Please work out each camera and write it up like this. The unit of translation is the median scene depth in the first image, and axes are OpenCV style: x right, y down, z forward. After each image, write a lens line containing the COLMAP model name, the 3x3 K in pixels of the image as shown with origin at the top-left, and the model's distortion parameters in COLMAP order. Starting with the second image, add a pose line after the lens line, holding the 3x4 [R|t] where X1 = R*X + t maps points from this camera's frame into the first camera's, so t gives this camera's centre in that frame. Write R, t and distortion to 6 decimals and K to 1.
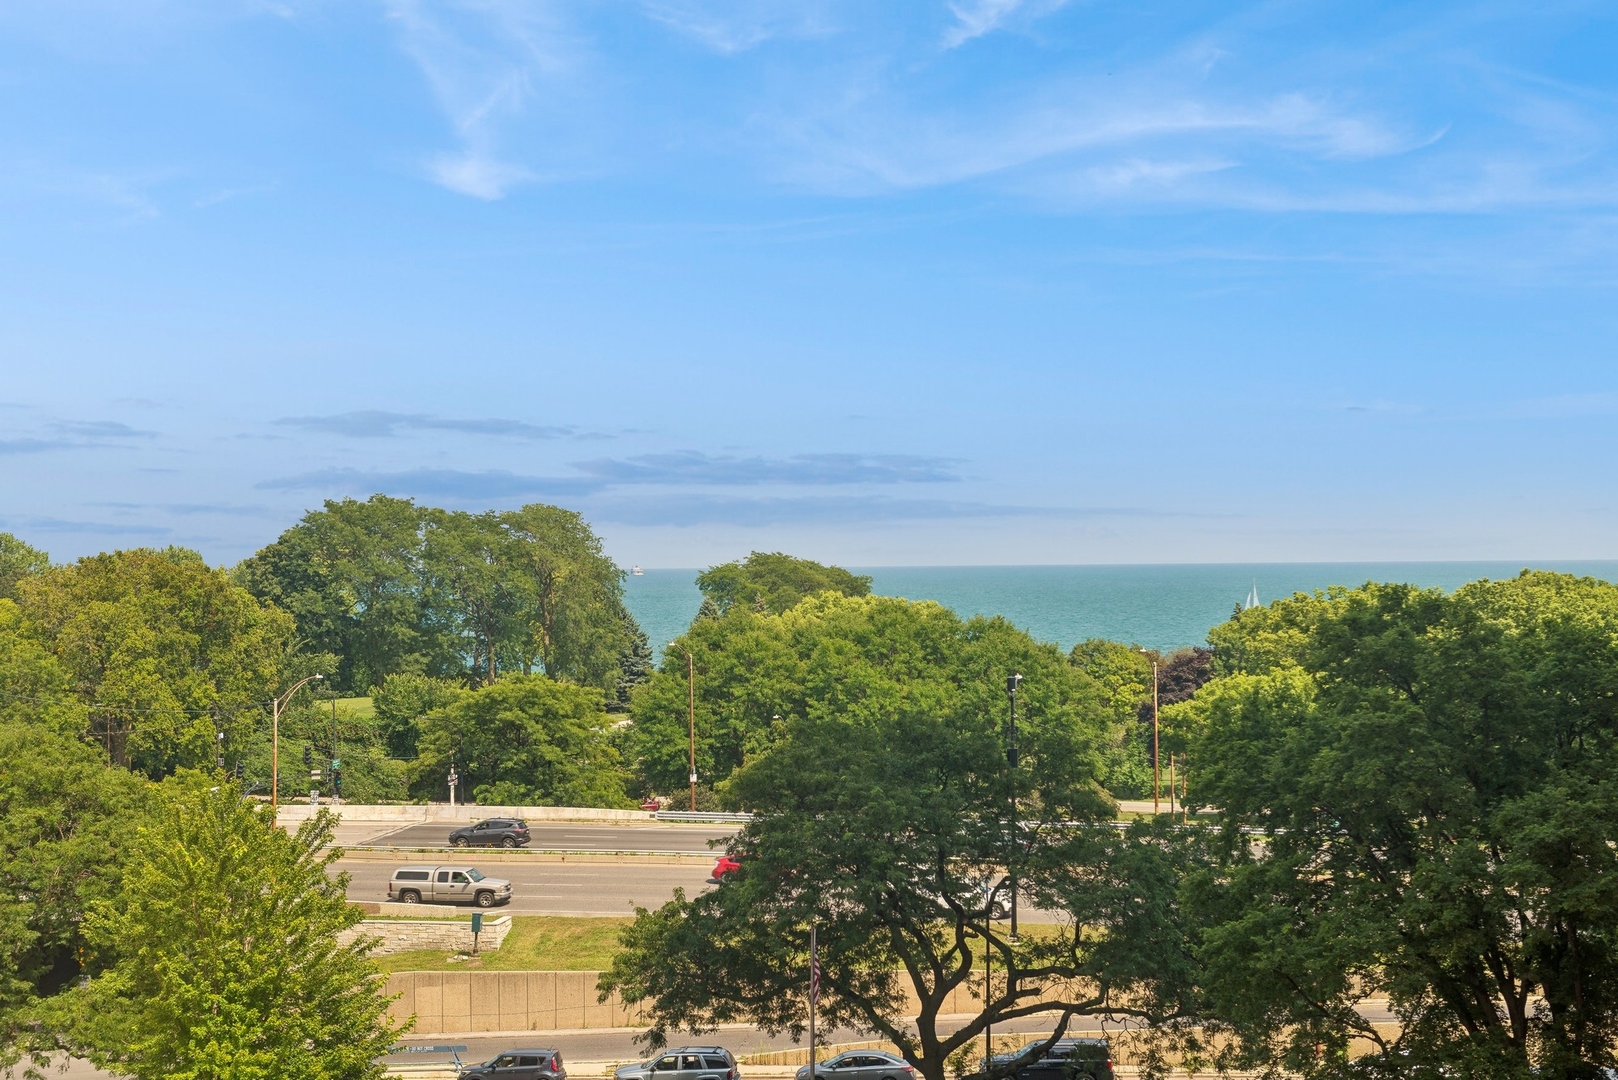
lens RADIAL K [[2607.1, 0, 806.6], [0, 2607.1, 540.7], [0, 0, 1]] dist [-0.009190, 0.000000]
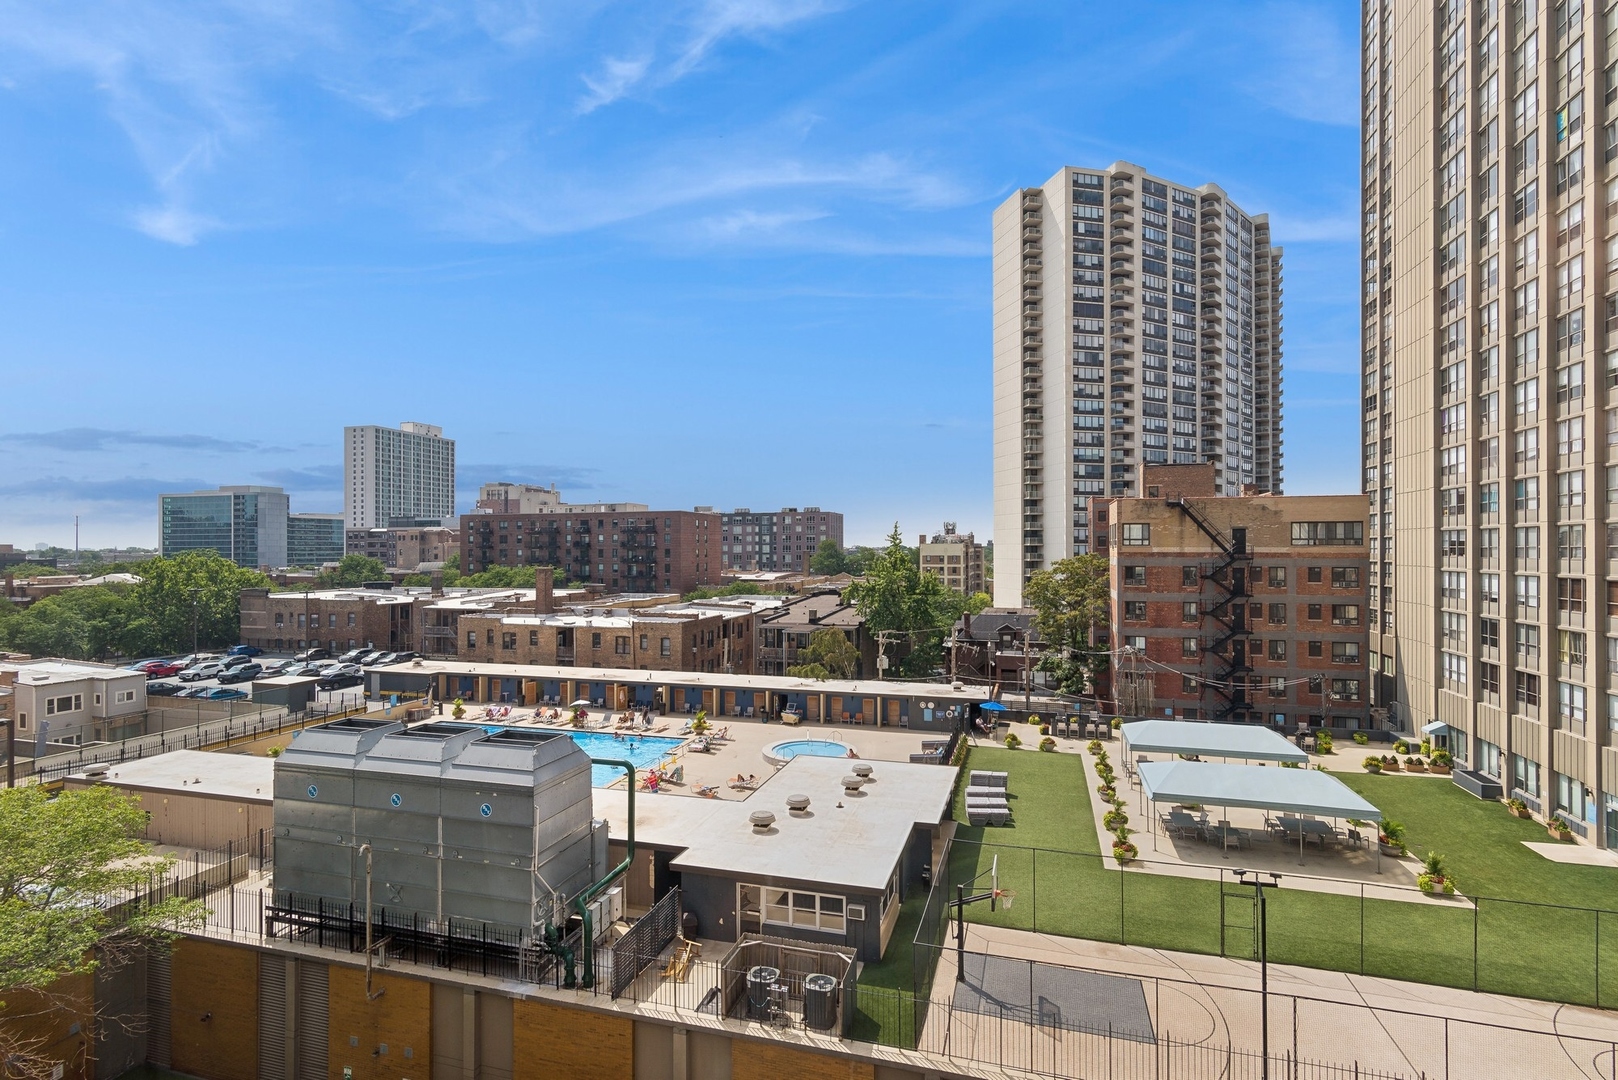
lens RADIAL K [[802.5, 0, 807.7], [0, 802.5, 544.5], [0, 0, 1]] dist [0.001564, -0.000543]
pose [[0.974400, 0.000403, 0.224823, 0.069115], [0.000022, 0.999998, -0.001889, 0.002722], [-0.224823, 0.001846, 0.974398, 0.603171]]
